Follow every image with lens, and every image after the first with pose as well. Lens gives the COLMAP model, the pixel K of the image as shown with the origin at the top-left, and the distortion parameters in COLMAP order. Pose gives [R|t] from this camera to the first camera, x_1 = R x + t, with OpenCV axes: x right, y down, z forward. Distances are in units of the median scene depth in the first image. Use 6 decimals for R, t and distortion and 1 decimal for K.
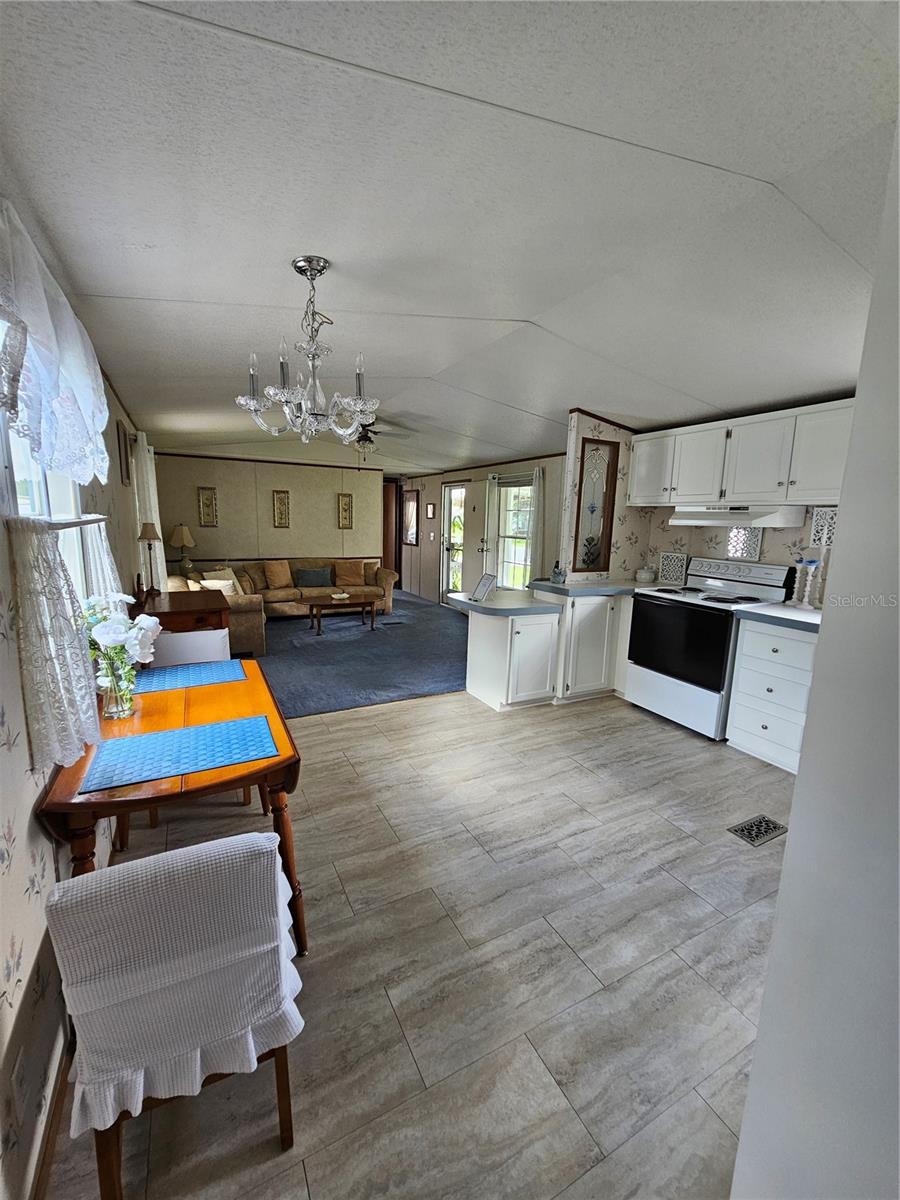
lens RADIAL K [[491.6, 0, 451.7], [0, 491.6, 606.4], [0, 0, 1]] dist [-0.000644, -0.000101]
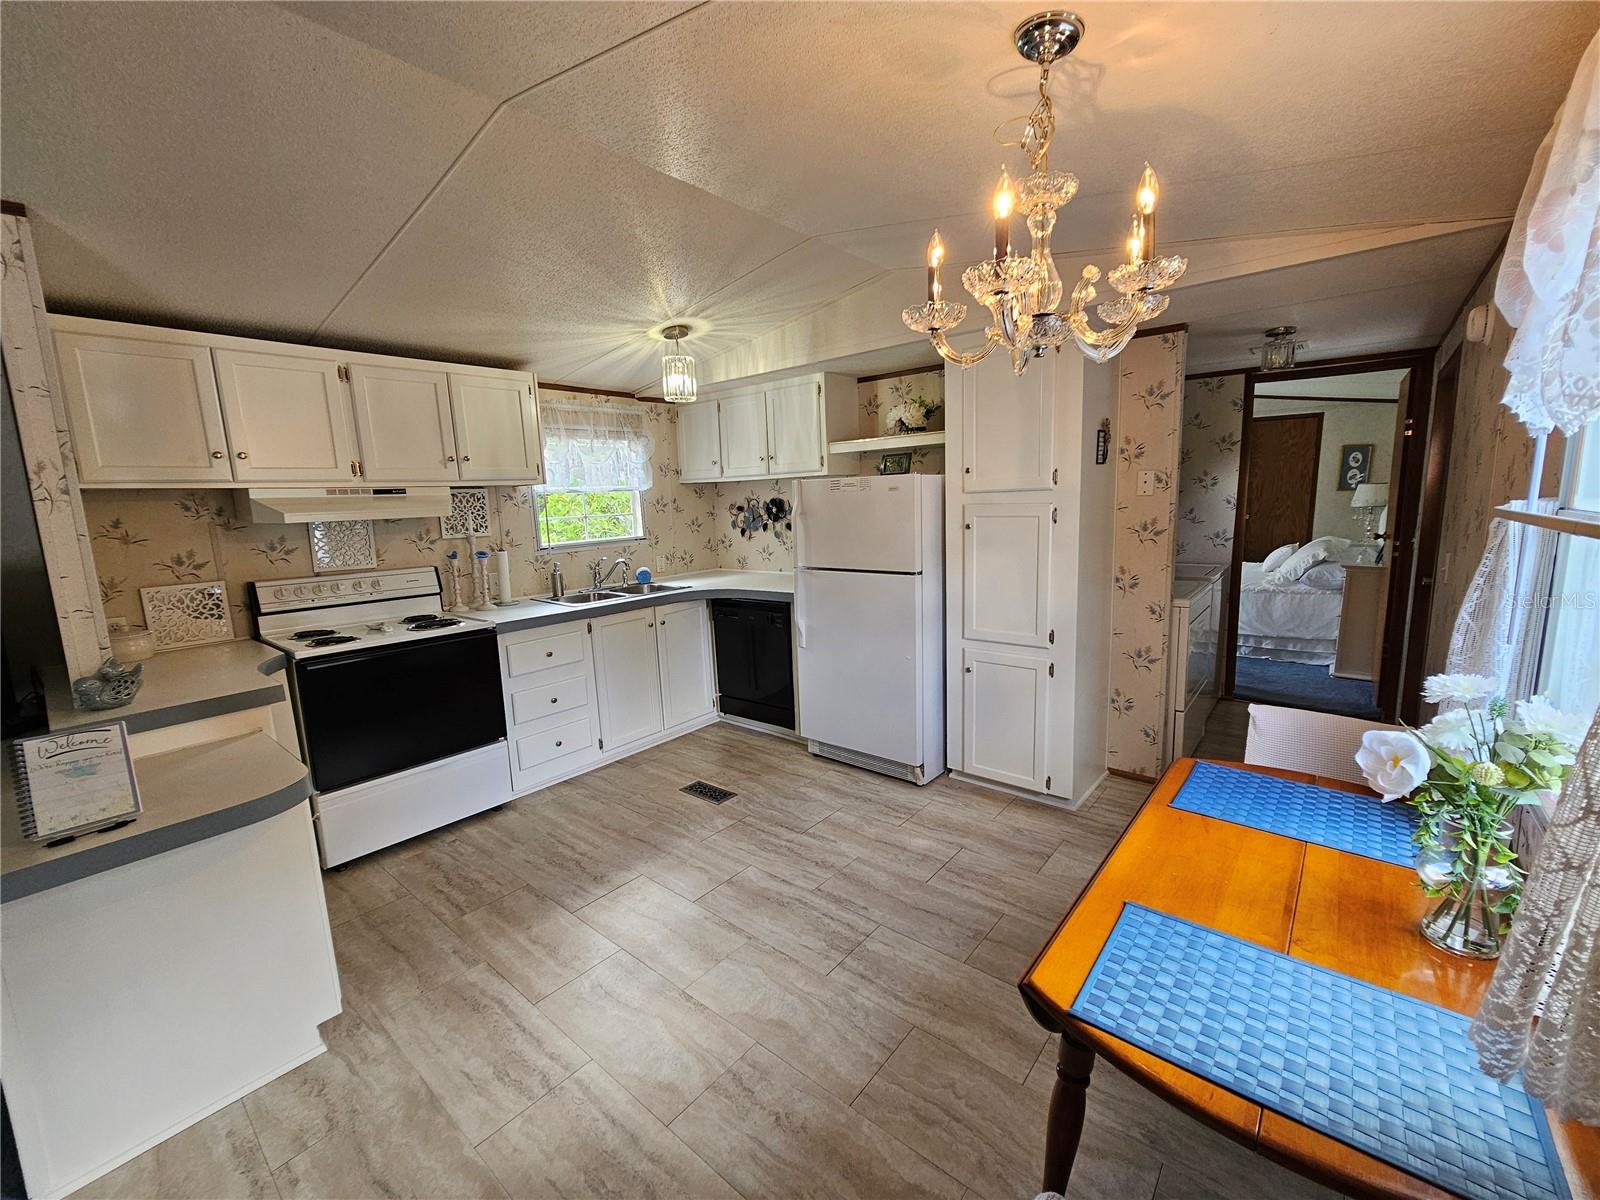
lens RADIAL K [[655.5, 0, 802.8], [0, 655.5, 600.3], [0, 0, 1]] dist [-0.000644, -0.000101]
pose [[-0.383355, -0.153448, 0.910765, -0.565442], [0.186651, 0.952884, 0.239109, -0.199220], [-0.904544, 0.261659, -0.336652, 0.996056]]
